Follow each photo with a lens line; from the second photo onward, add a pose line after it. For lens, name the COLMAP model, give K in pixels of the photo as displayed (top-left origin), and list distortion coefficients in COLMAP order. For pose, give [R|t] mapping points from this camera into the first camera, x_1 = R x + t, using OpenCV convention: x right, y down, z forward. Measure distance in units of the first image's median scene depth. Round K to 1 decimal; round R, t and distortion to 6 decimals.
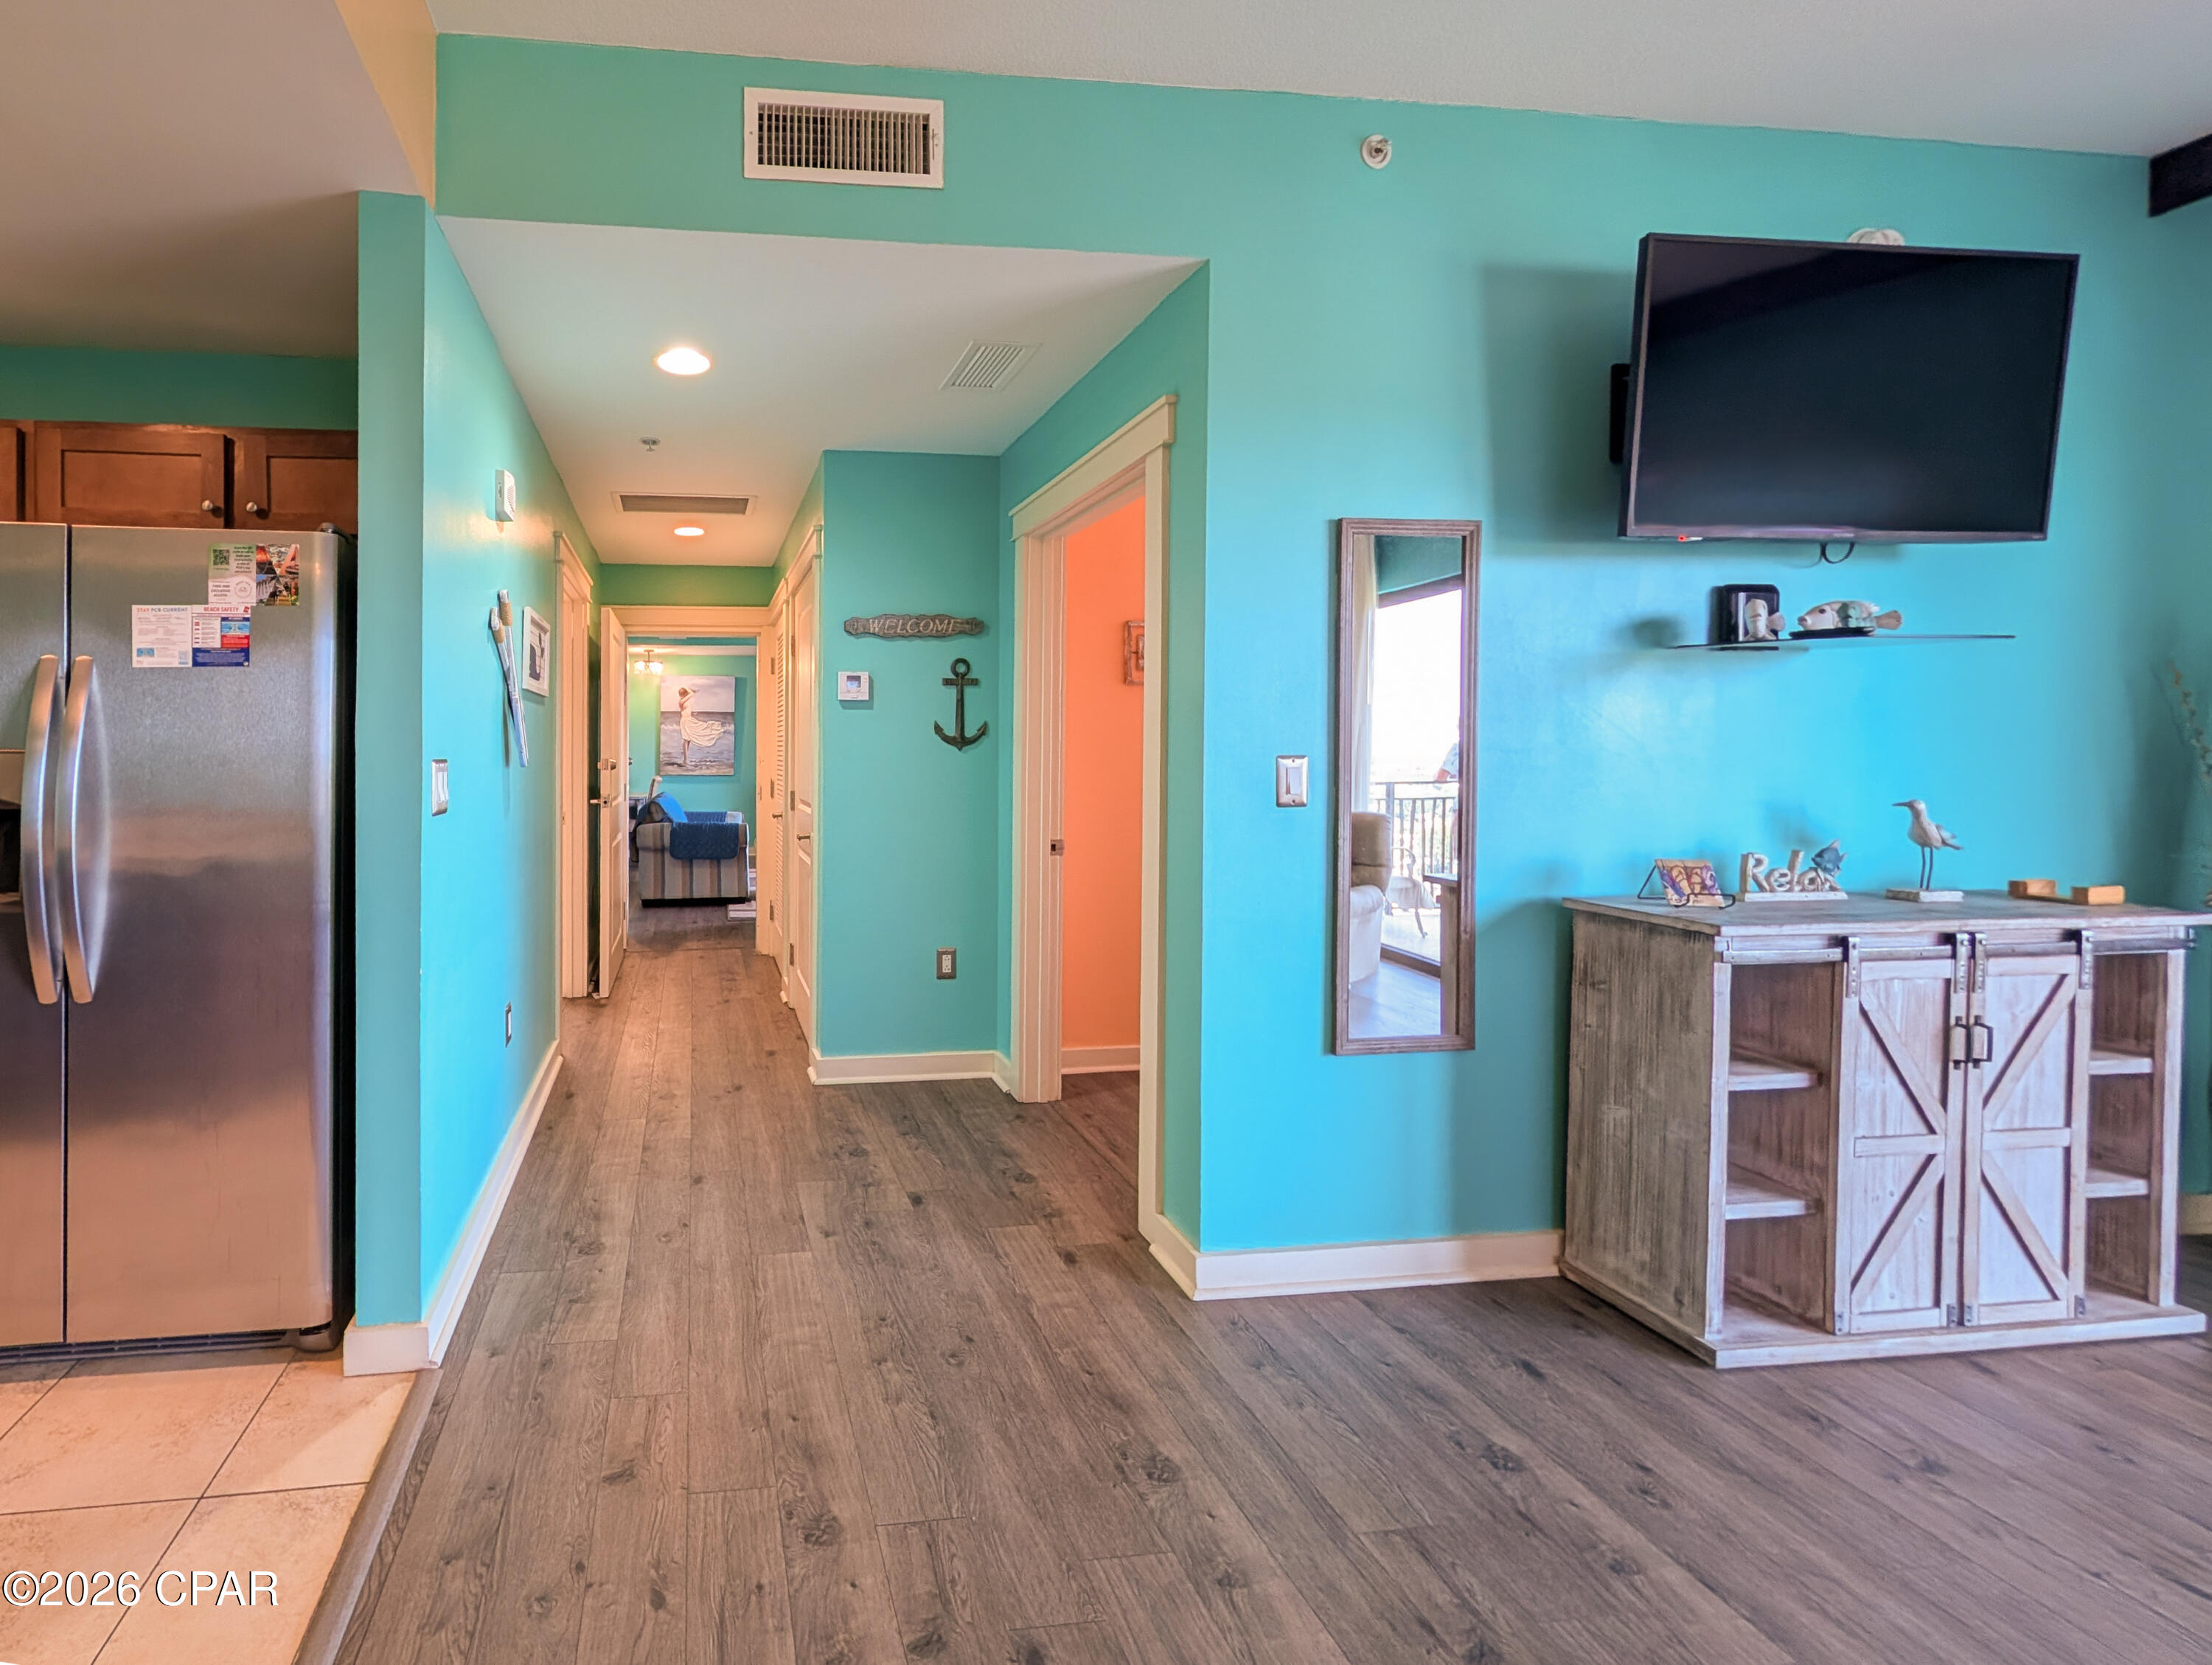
lens RADIAL K [[803.5, 0, 954.5], [0, 803.5, 767.7], [0, 0, 1]] dist [0.000686, 0.000064]
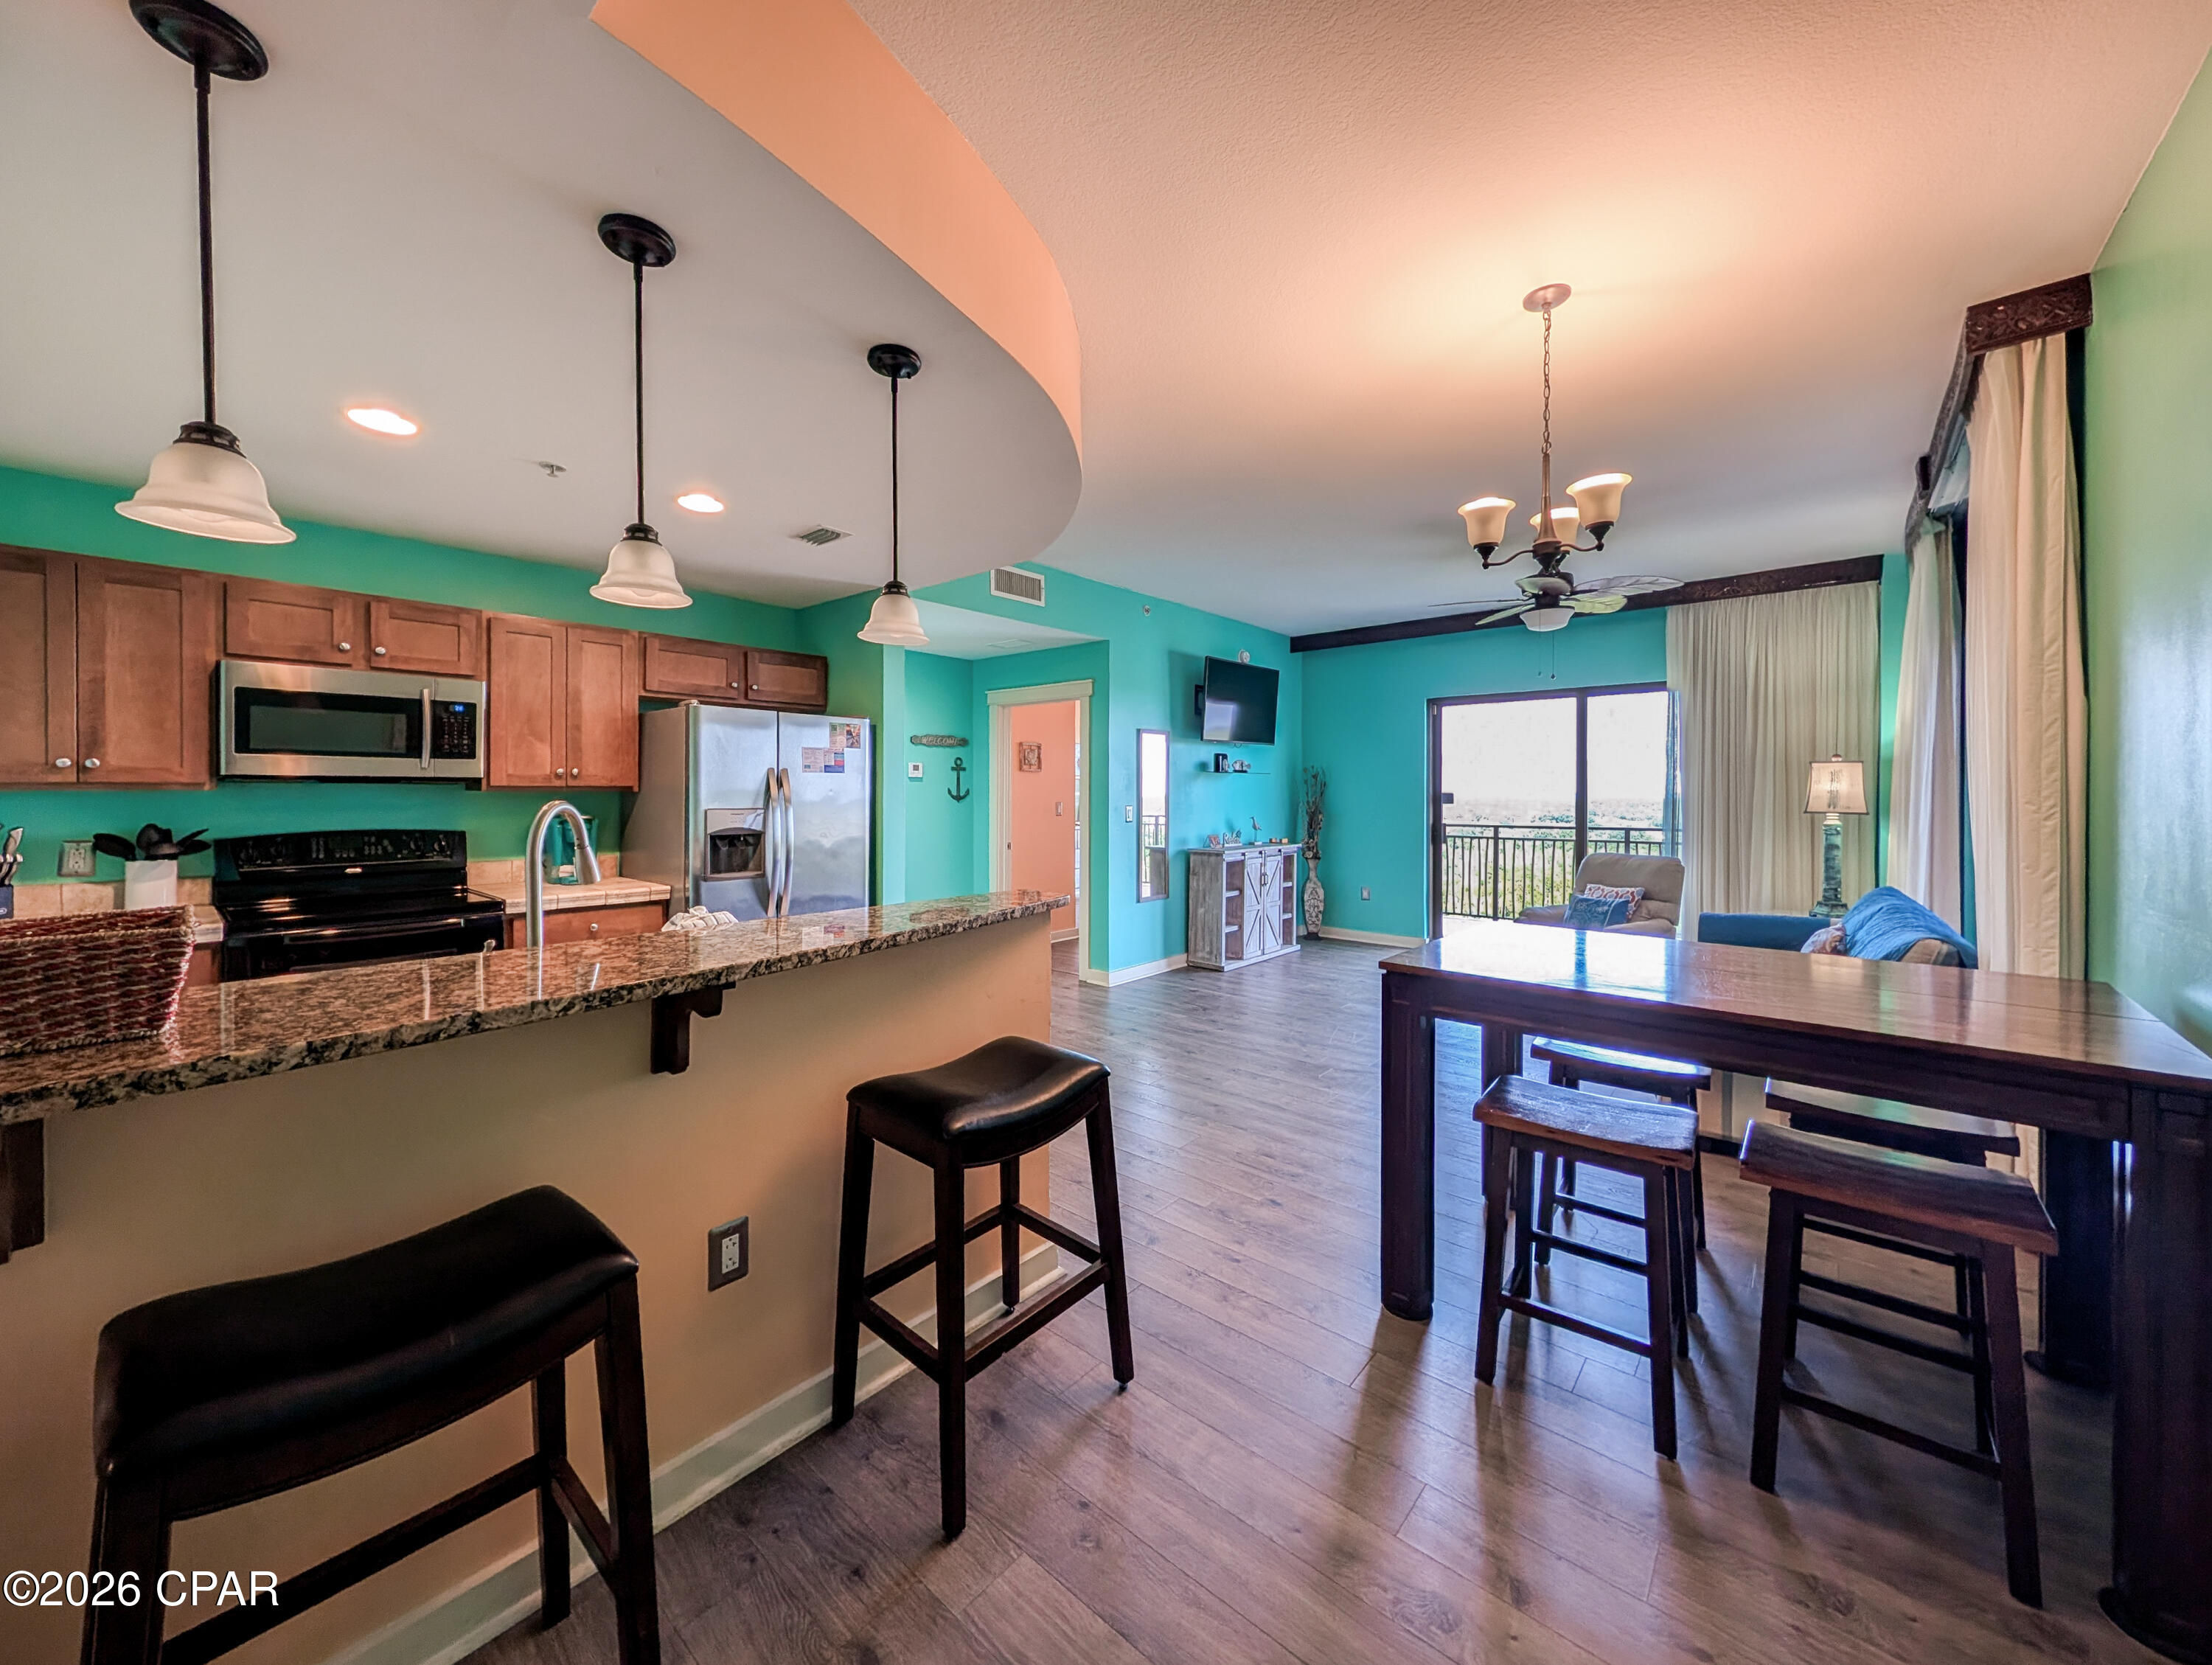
lens RADIAL K [[802.0, 0, 1105.1], [0, 802.0, 796.2], [0, 0, 1]] dist [0.000665, 0.000105]
pose [[0.732210, 0.000082, 0.681079, -1.784576], [0.008325, 0.999924, -0.009070, -0.024769], [-0.681028, 0.012311, 0.732154, -1.208972]]
